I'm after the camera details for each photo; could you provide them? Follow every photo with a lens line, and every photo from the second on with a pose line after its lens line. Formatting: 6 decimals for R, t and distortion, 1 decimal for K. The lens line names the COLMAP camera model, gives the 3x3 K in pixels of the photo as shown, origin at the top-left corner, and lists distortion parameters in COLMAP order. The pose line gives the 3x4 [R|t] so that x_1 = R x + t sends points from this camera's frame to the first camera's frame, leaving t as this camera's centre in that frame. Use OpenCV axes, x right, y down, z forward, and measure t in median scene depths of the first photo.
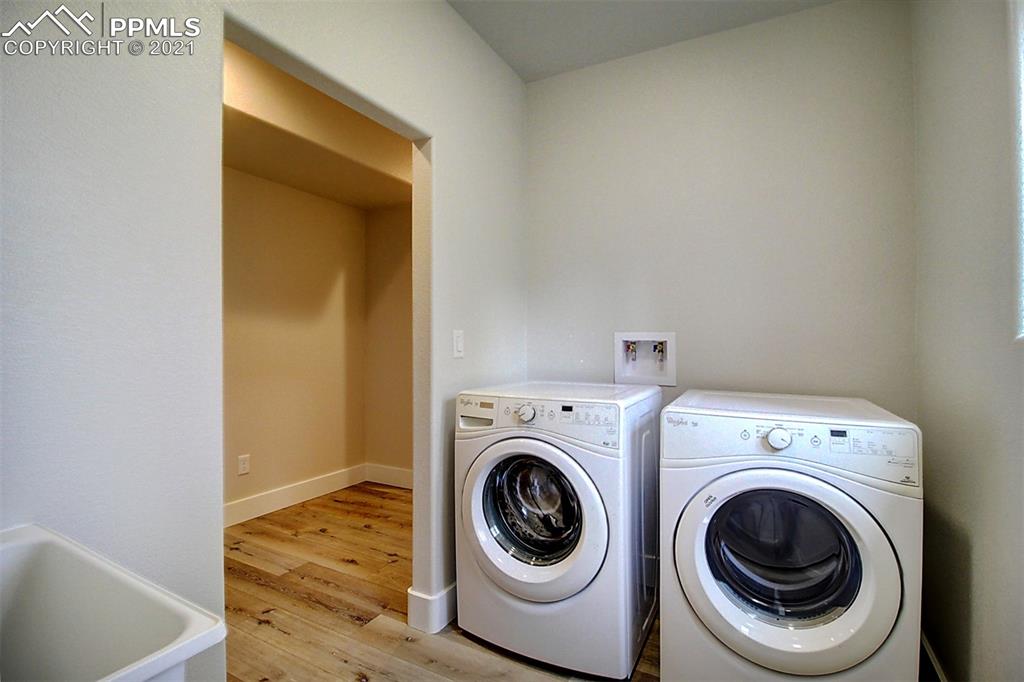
lens RADIAL K [[479.8, 0, 516.3], [0, 479.8, 331.8], [0, 0, 1]] dist [0.000763, -0.012201]
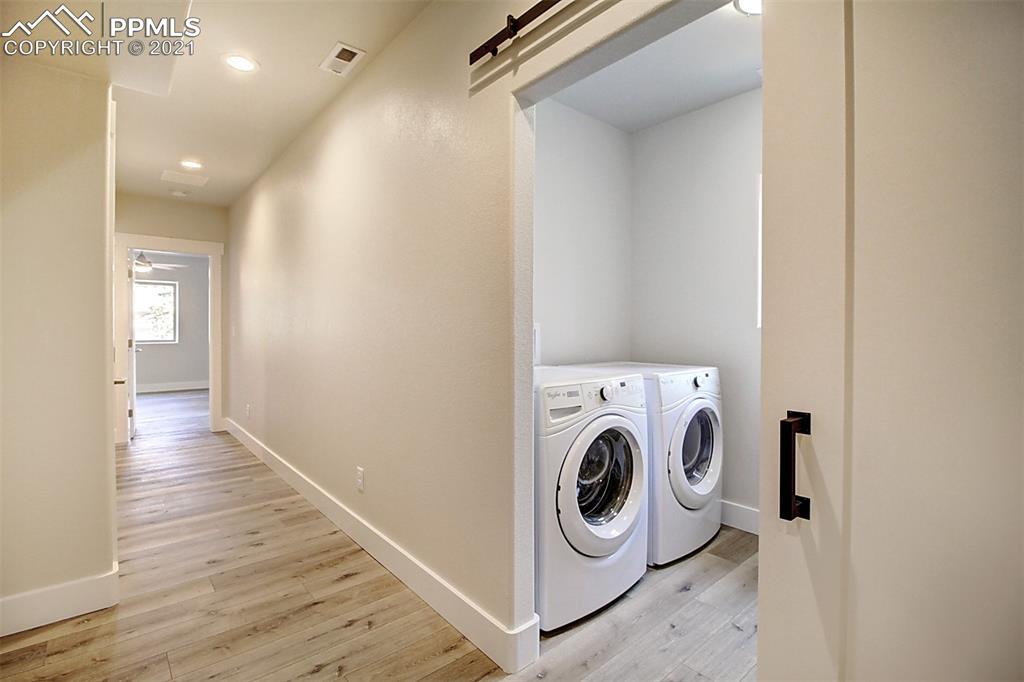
lens RADIAL K [[474.2, 0, 516.2], [0, 474.2, 332.9], [0, 0, 1]] dist [0.000250, -0.013226]
pose [[0.387951, -0.012217, 0.921599, -1.028048], [0.003704, 0.999925, 0.011696, 0.010348], [-0.921673, -0.001123, 0.387967, 0.709239]]
